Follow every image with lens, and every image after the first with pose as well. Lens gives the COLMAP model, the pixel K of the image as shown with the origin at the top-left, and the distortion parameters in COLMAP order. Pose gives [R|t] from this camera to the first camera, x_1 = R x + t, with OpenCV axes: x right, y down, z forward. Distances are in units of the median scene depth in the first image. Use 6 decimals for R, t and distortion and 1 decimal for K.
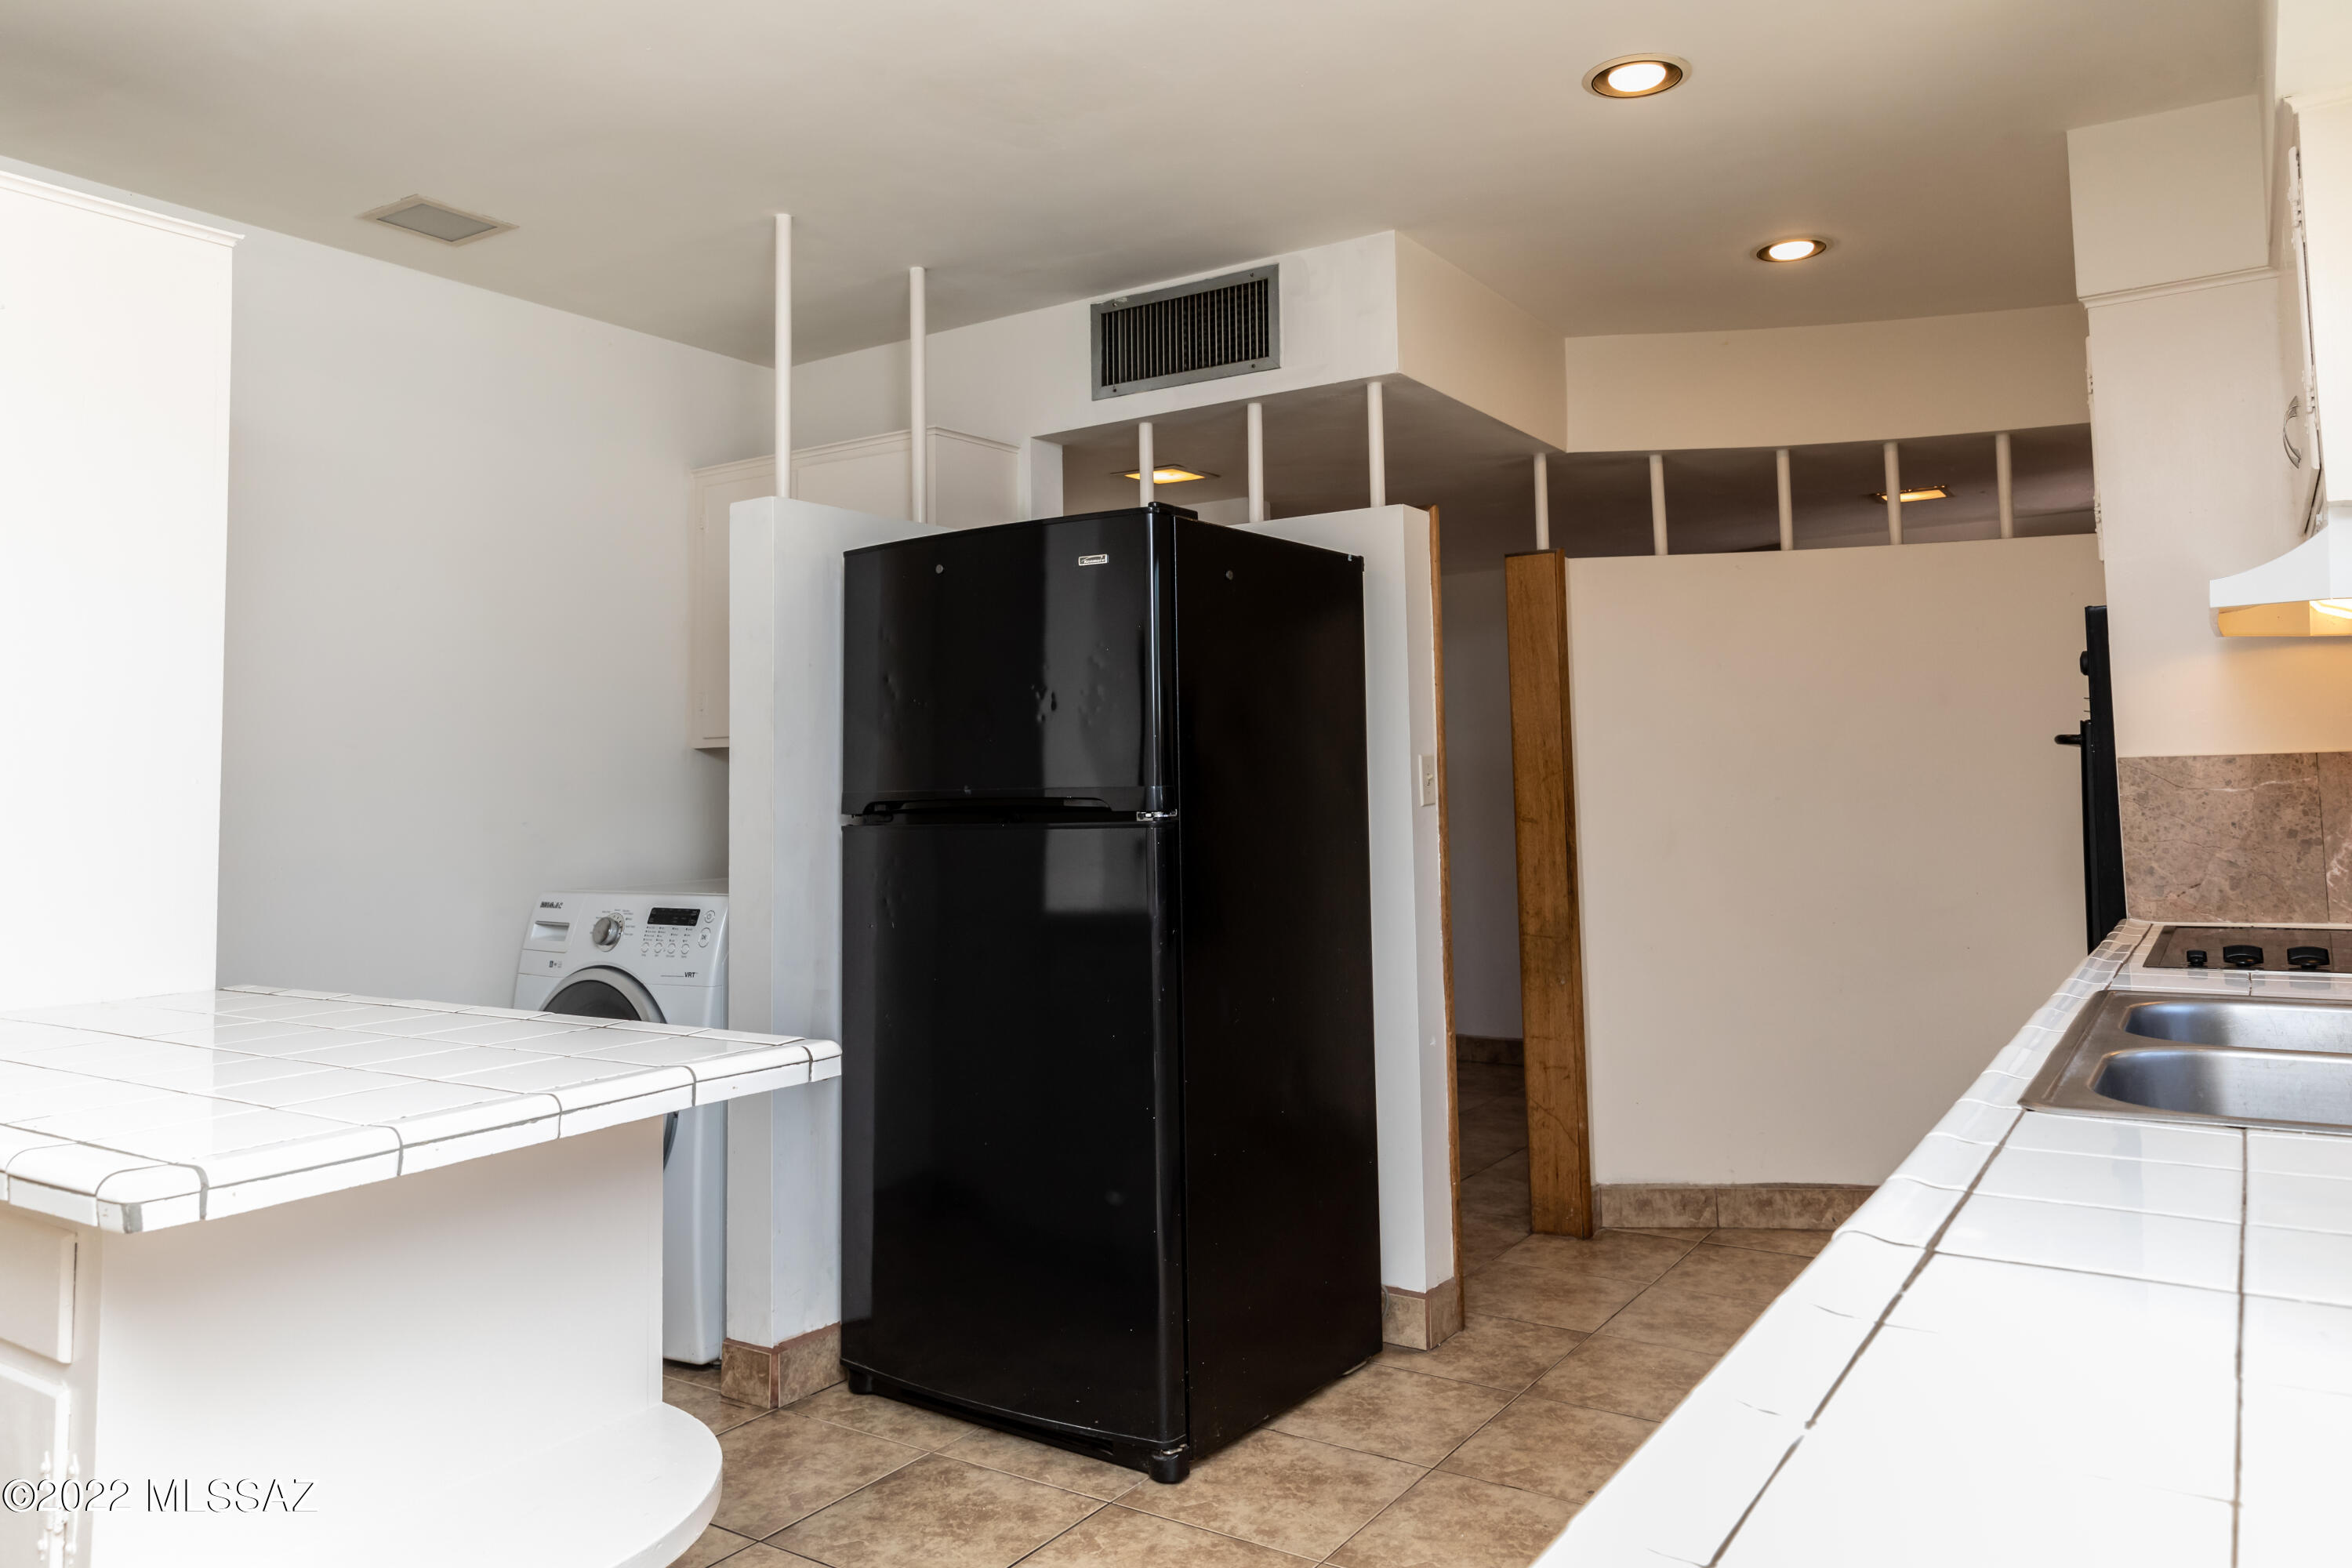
lens RADIAL K [[1585.0, 0, 1162.6], [0, 1585.0, 774.5], [0, 0, 1]] dist [0.046702, -0.004862]
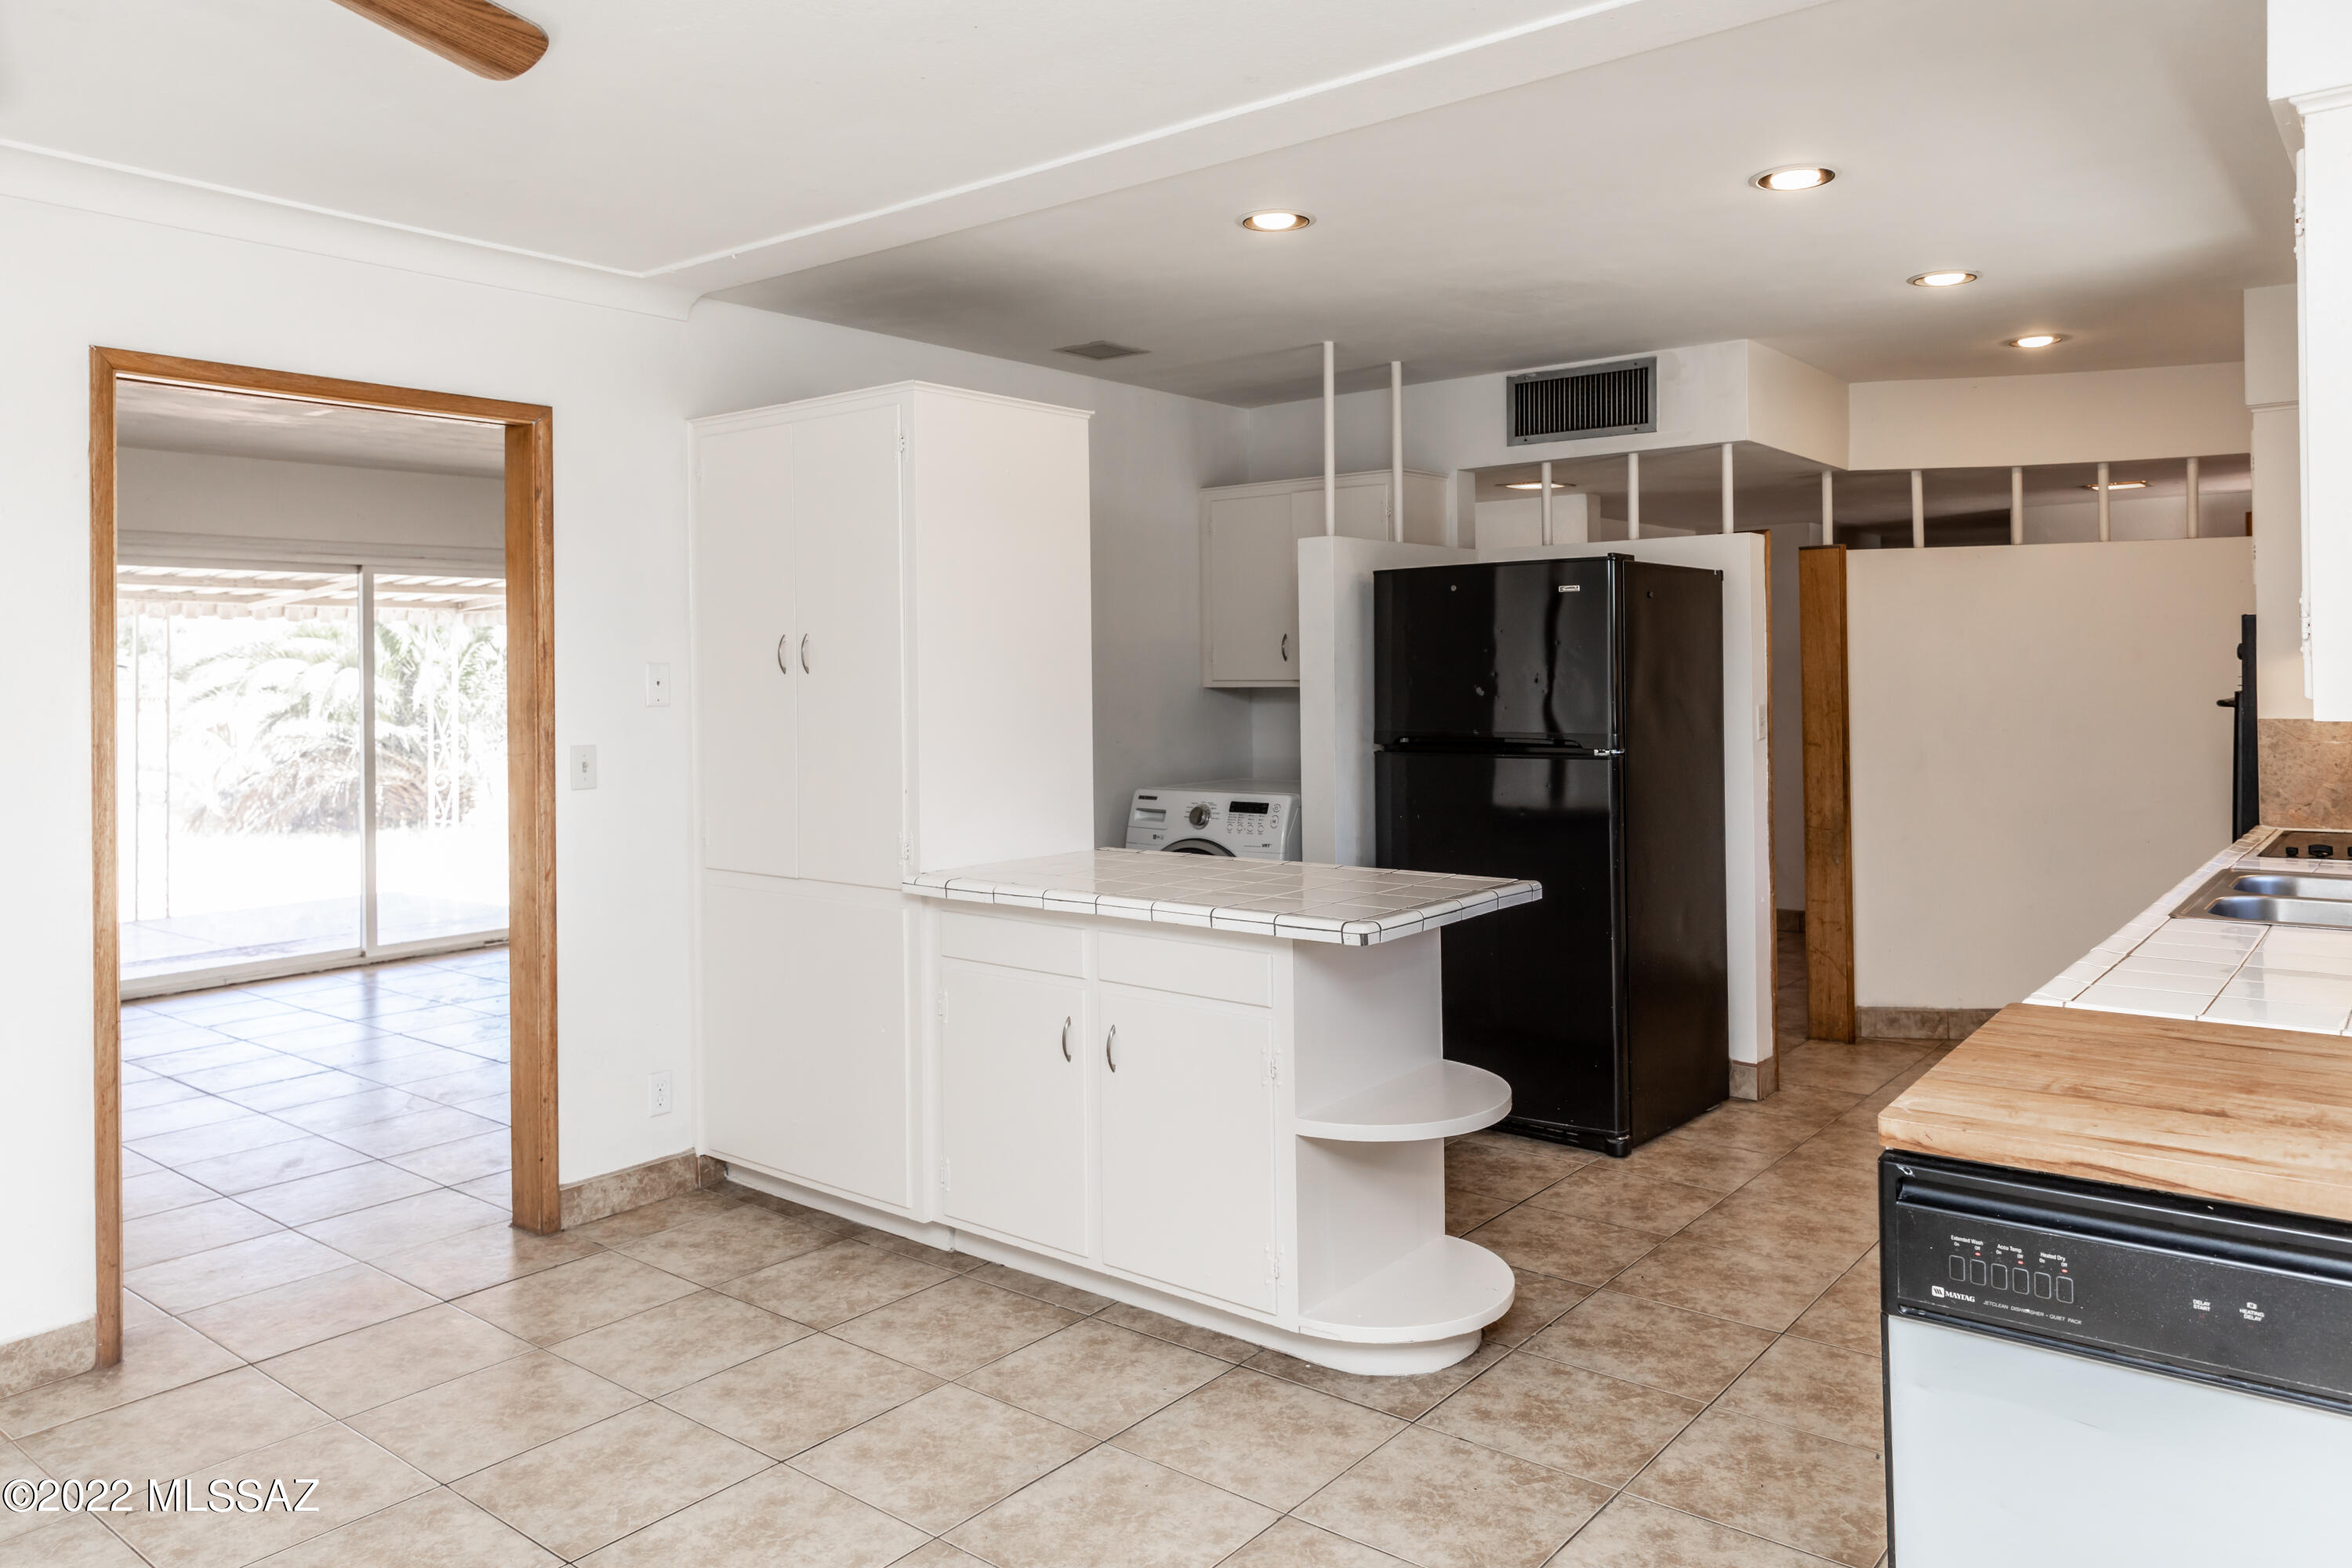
lens RADIAL K [[1585.0, 0, 1165.9], [0, 1585.0, 743.7], [0, 0, 1]] dist [0.046702, -0.004862]
pose [[0.996423, 0.010517, -0.083852, -0.254359], [-0.005589, 0.998255, 0.058794, -0.059809], [0.084324, -0.058115, 0.994742, -0.504967]]
